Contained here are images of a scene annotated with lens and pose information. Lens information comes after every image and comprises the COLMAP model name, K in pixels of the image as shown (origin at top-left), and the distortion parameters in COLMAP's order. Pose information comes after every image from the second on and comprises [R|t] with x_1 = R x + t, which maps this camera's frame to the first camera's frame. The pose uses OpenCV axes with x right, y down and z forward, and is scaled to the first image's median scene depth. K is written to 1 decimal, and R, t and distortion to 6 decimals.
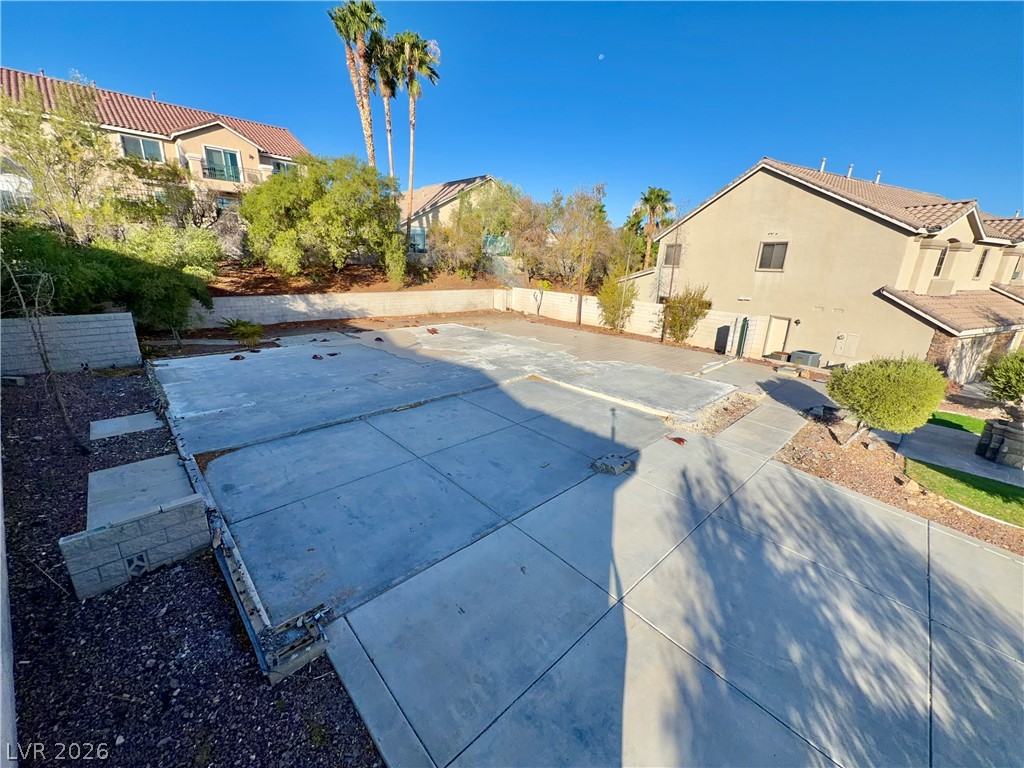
lens RADIAL K [[414.2, 0, 513.7], [0, 414.2, 384.9], [0, 0, 1]] dist [-0.000902, -0.000172]
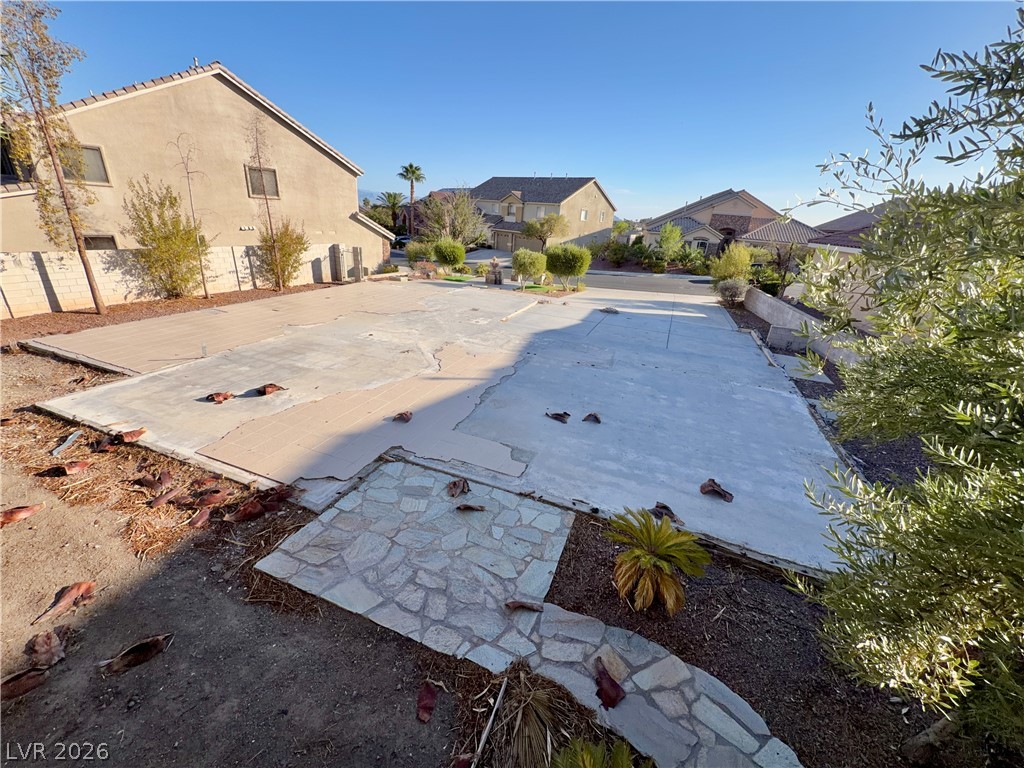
lens RADIAL K [[414.2, 0, 513.7], [0, 414.2, 384.9], [0, 0, 1]] dist [-0.000902, -0.000172]
pose [[-0.426742, -0.401828, 0.810200, -0.570510], [0.174858, 0.842304, 0.509851, -0.268947], [-0.887308, 0.359245, -0.289184, 0.821076]]
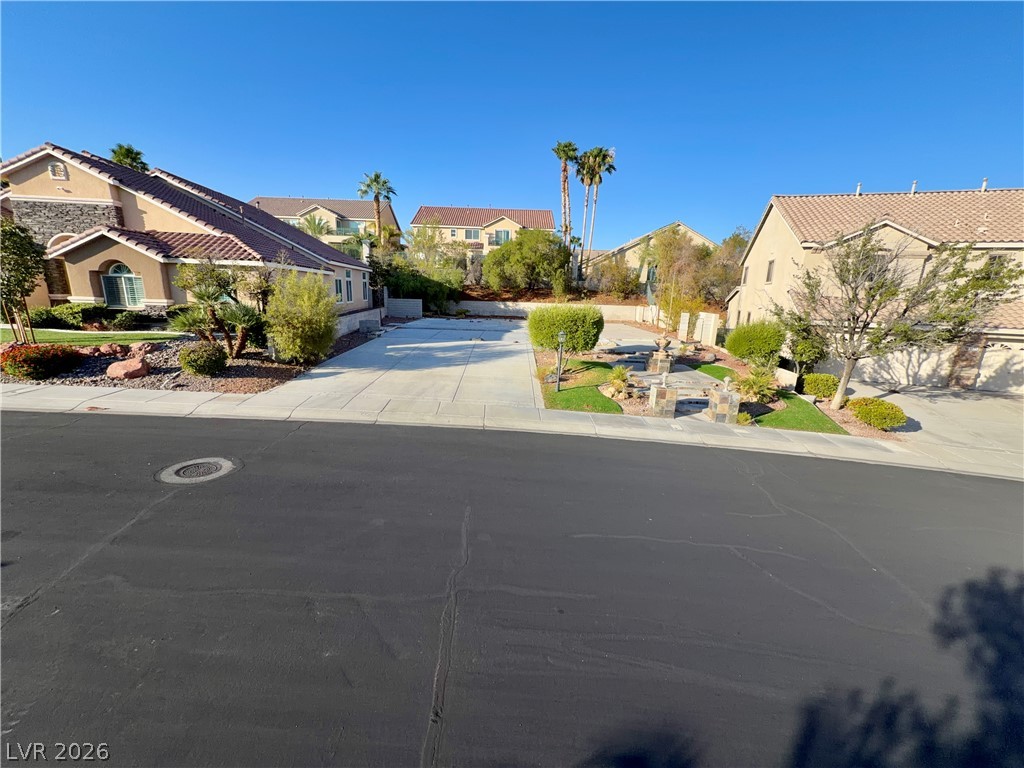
lens RADIAL K [[414.2, 0, 513.7], [0, 414.2, 384.9], [0, 0, 1]] dist [-0.000902, -0.000172]
pose [[0.724777, 0.143580, -0.673857, 0.840526], [-0.206522, 0.978346, -0.013670, 0.169671], [0.657303, 0.149074, 0.738735, -0.316225]]
